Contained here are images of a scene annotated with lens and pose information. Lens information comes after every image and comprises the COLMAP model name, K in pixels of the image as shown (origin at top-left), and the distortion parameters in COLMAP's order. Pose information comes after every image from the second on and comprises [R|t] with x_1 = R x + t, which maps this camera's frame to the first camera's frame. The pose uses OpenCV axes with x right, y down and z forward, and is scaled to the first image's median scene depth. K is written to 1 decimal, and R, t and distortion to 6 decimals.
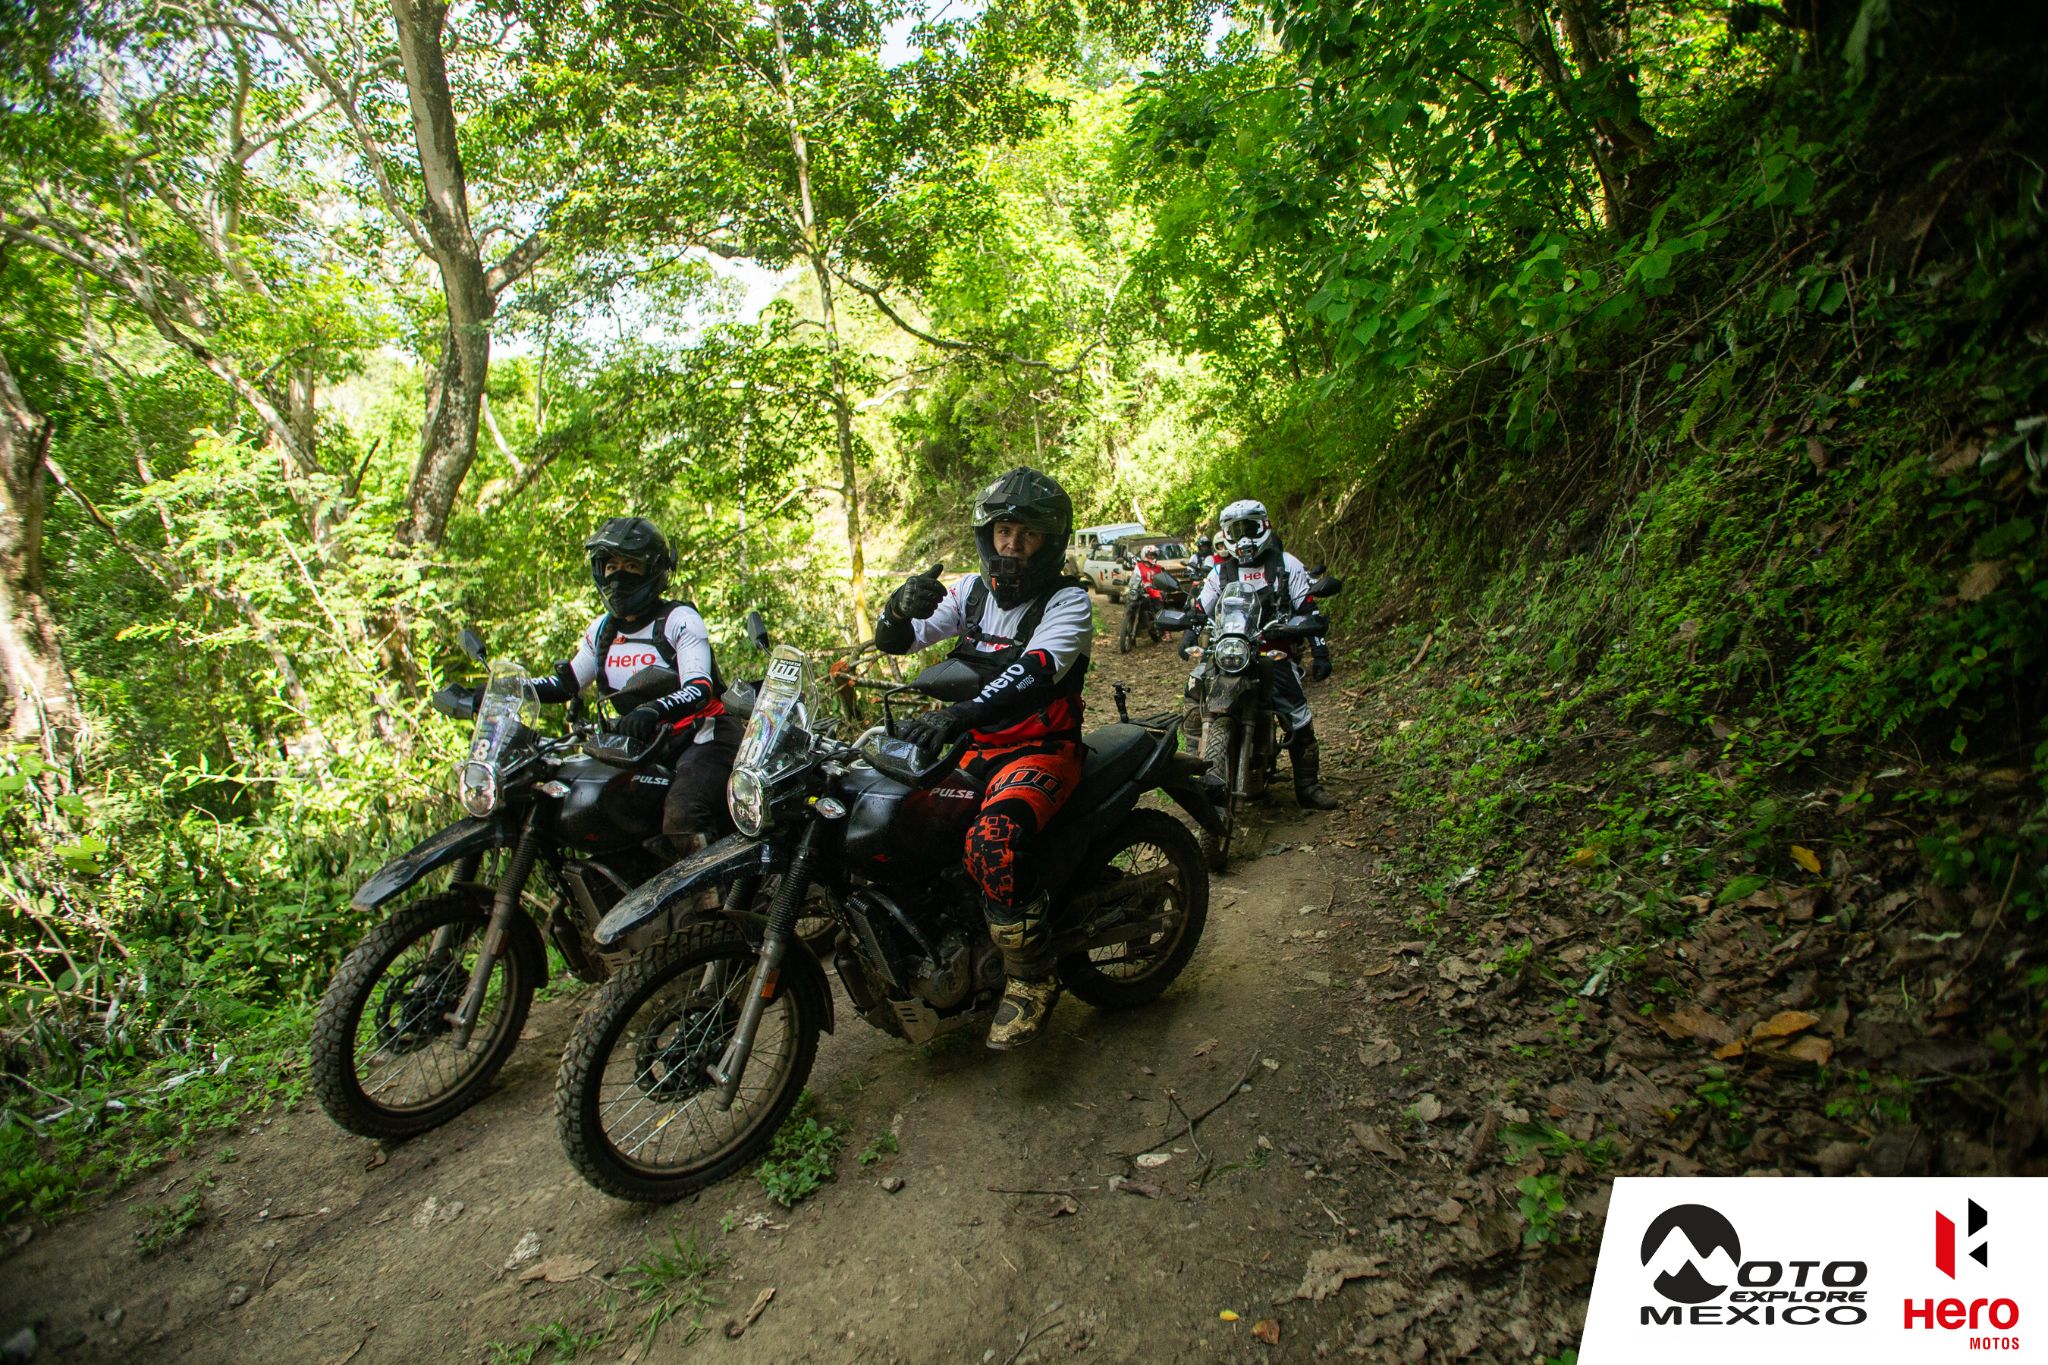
lens RADIAL K [[1031.9, 0, 1011.0], [0, 1031.9, 678.1], [0, 0, 1]] dist [-0.050749, 0.030565]
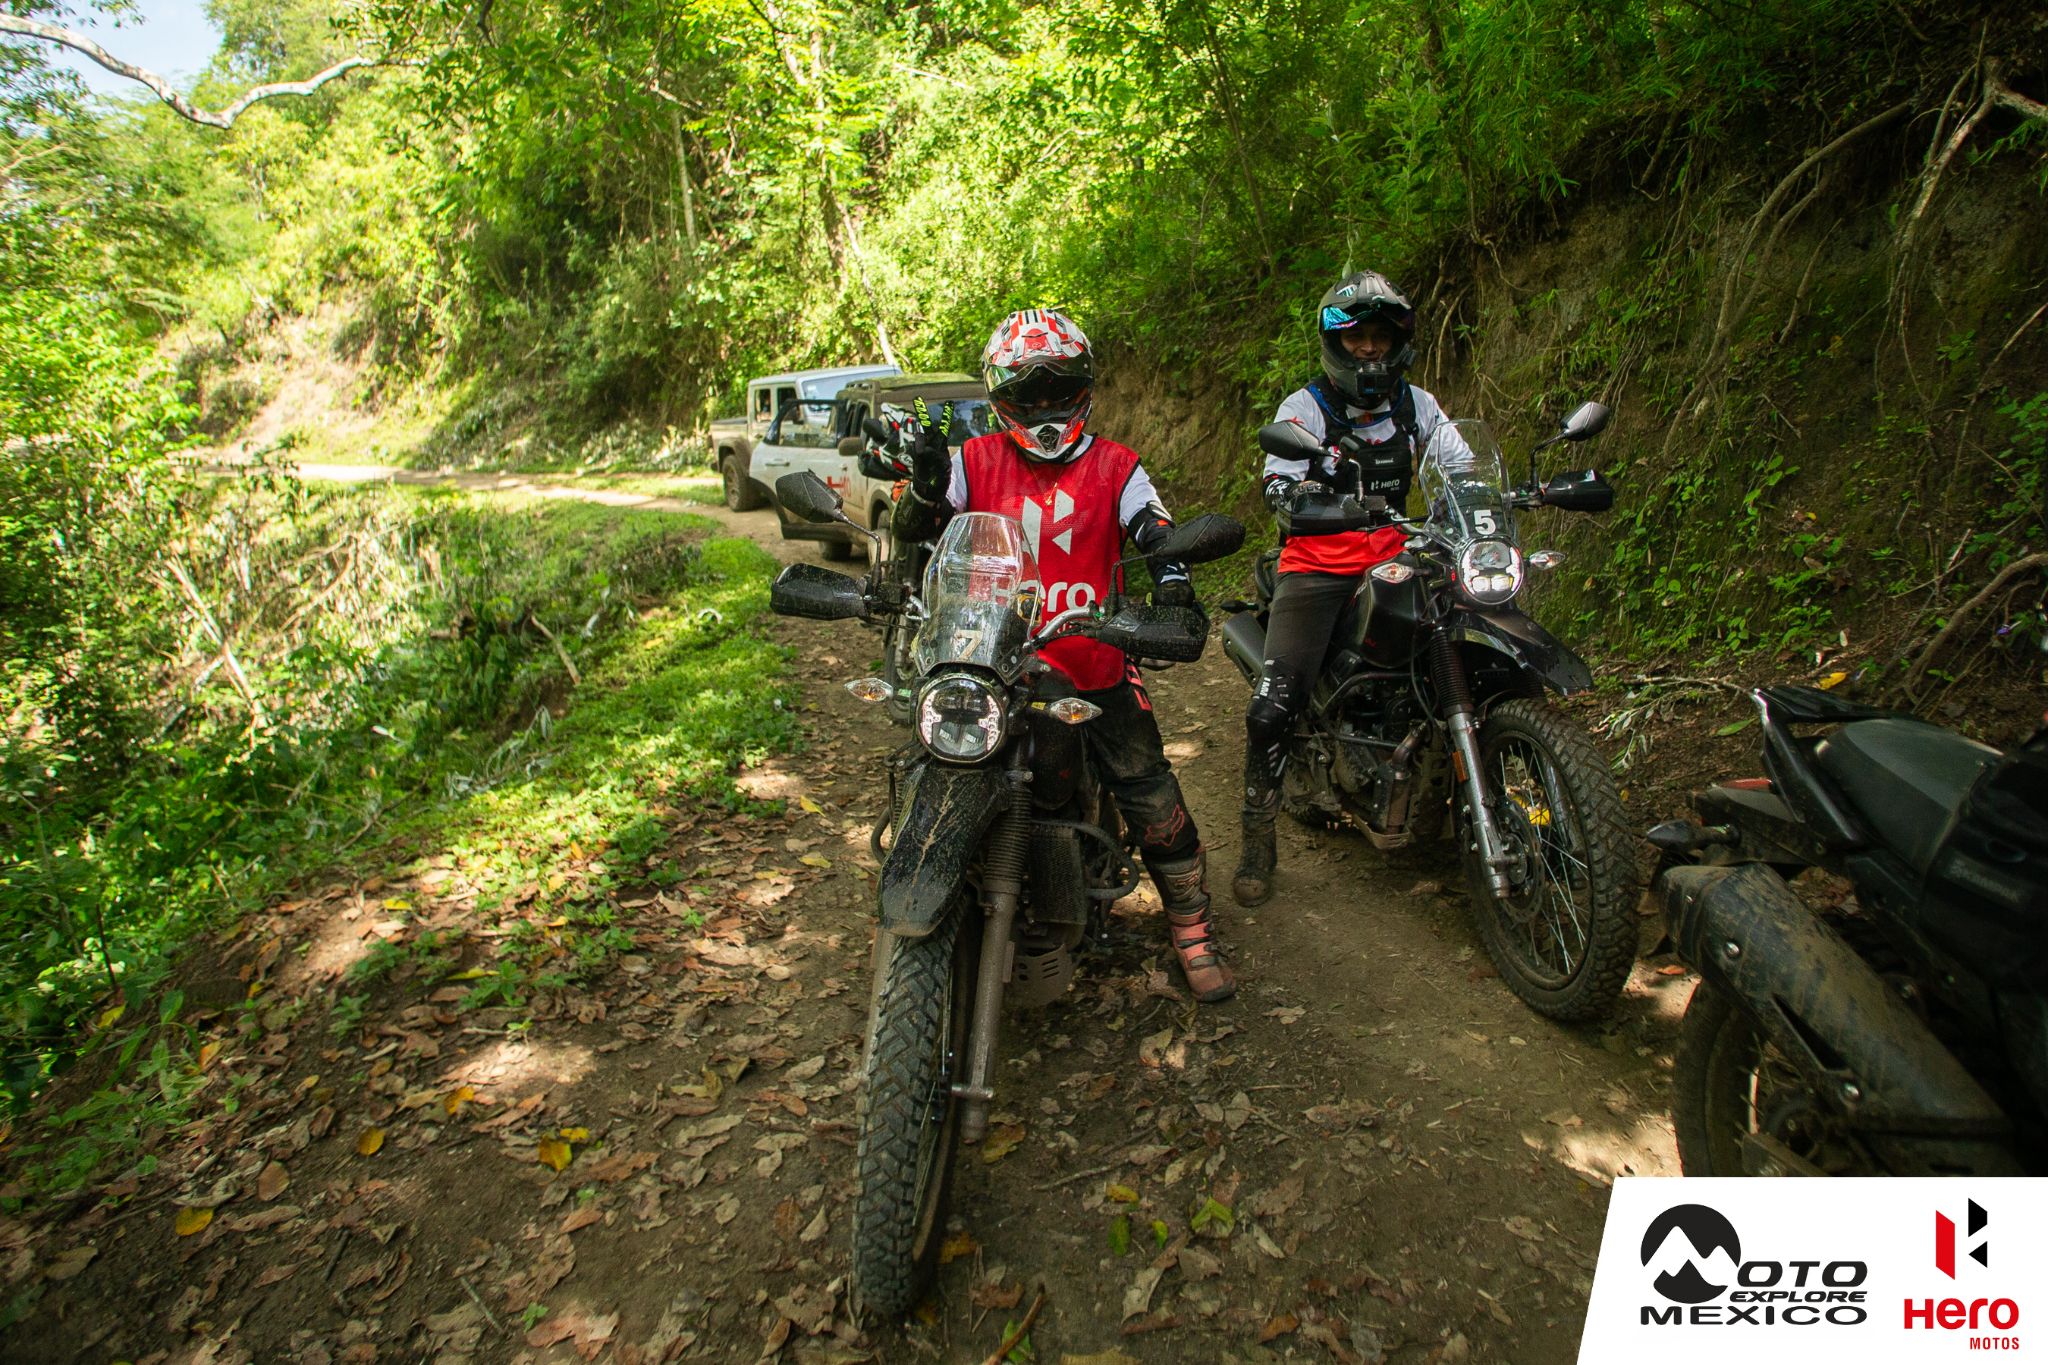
lens RADIAL K [[1240.0, 0, 1050.6], [0, 1240.0, 556.3], [0, 0, 1]] dist [-0.073380, 0.009005]
pose [[0.965461, -0.008355, 0.260415, 0.089211], [0.017319, 0.999333, -0.032145, -0.089683], [-0.259973, 0.035545, 0.964962, 0.839679]]
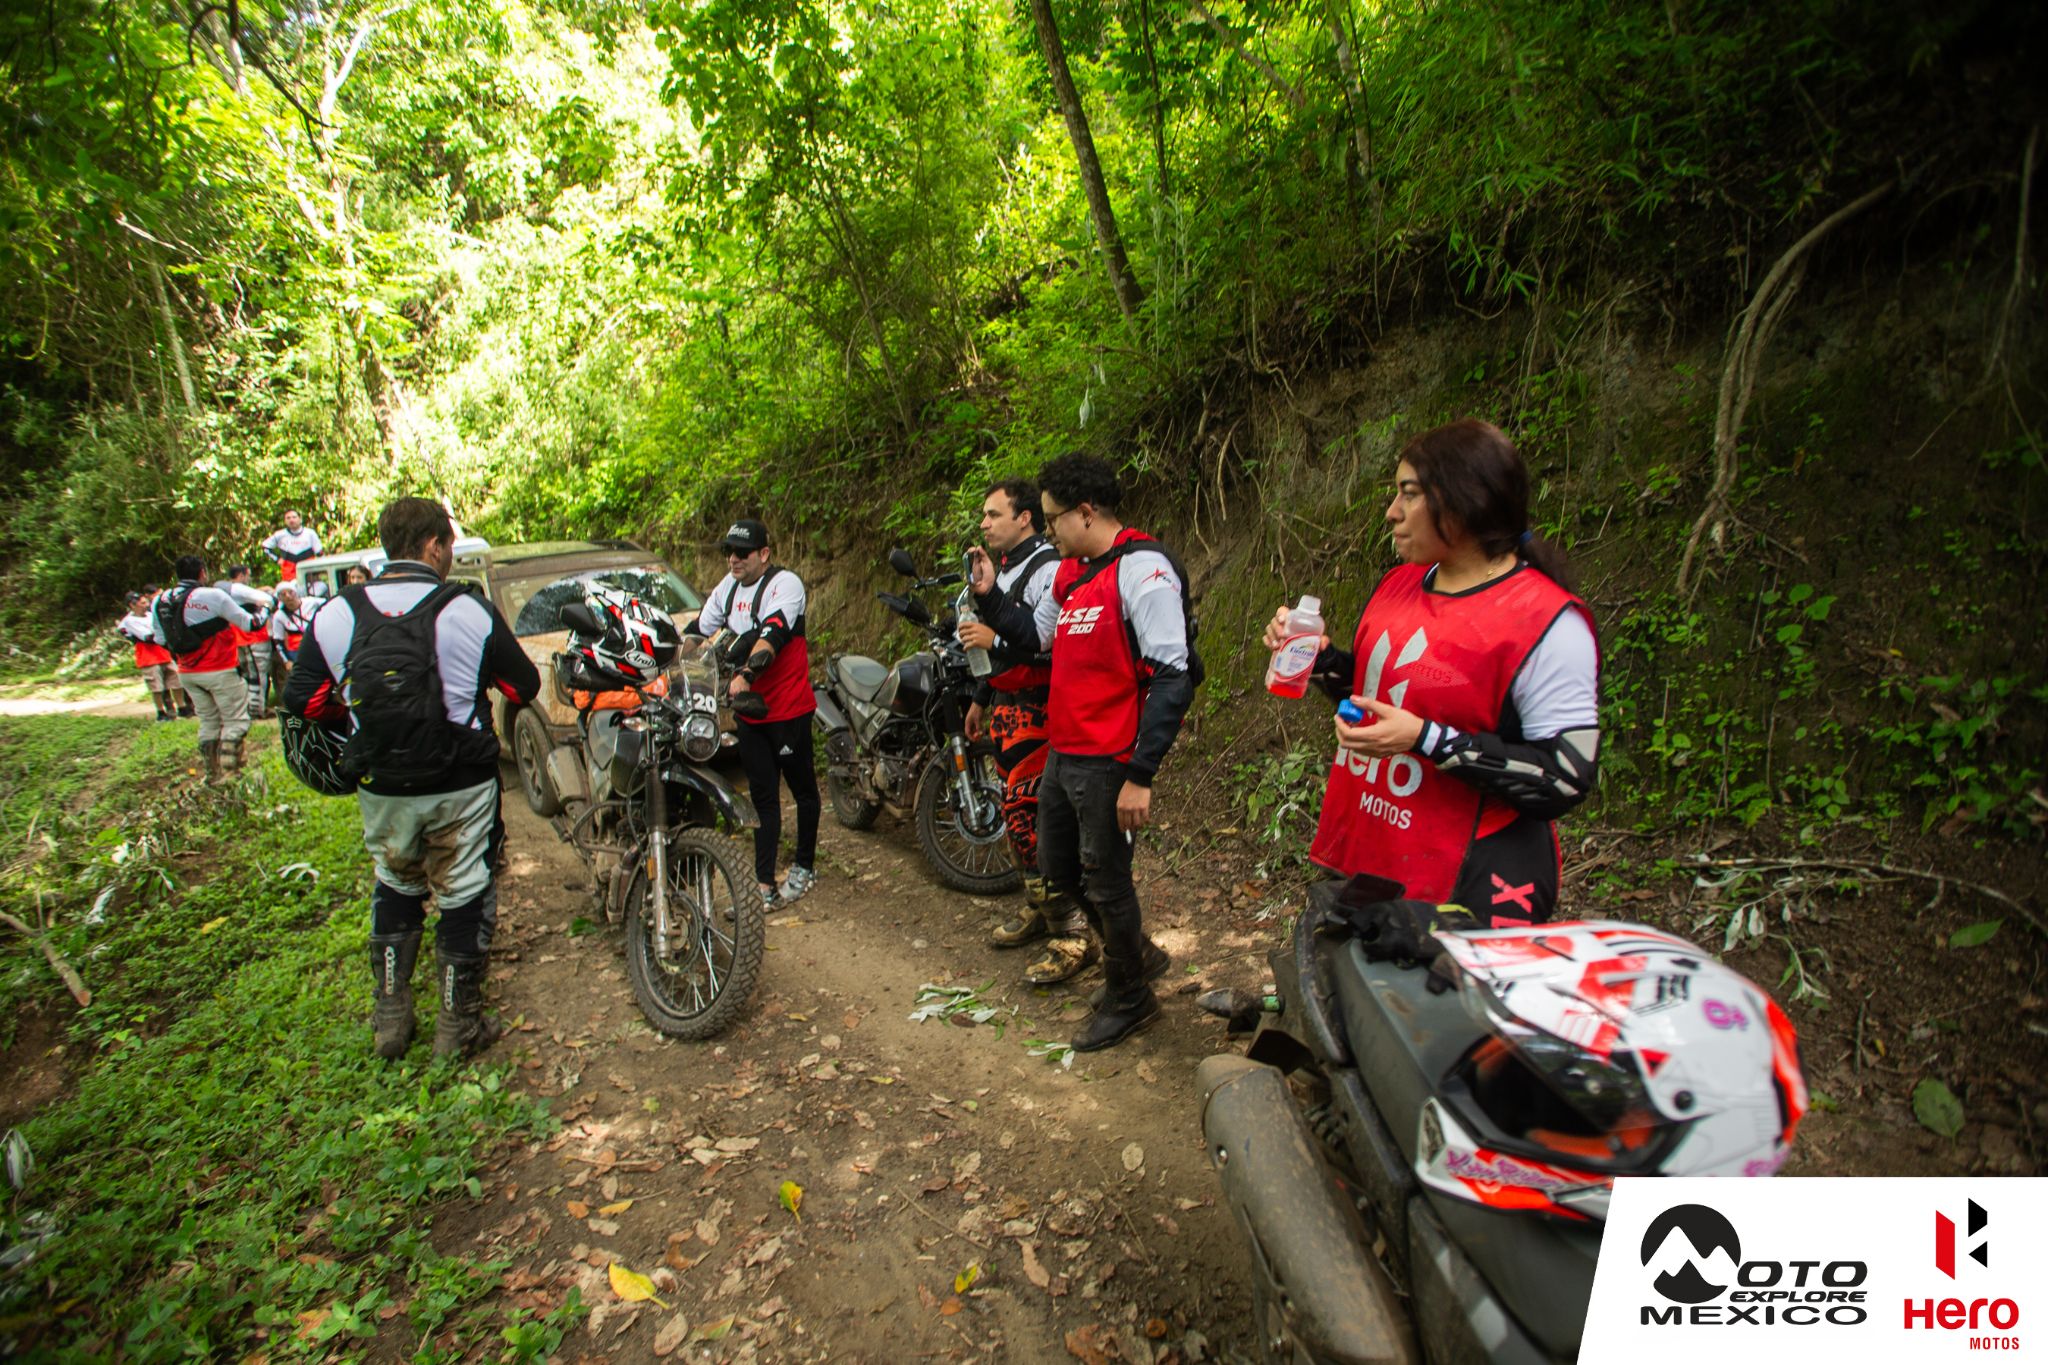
lens RADIAL K [[1031.9, 0, 1015.5], [0, 1031.9, 680.4], [0, 0, 1]] dist [-0.050749, 0.030565]
pose [[0.791382, -0.089869, 0.604680, 0.076838], [0.122248, 0.992421, -0.012497, -0.112462], [-0.598974, 0.083811, 0.796370, 0.976584]]
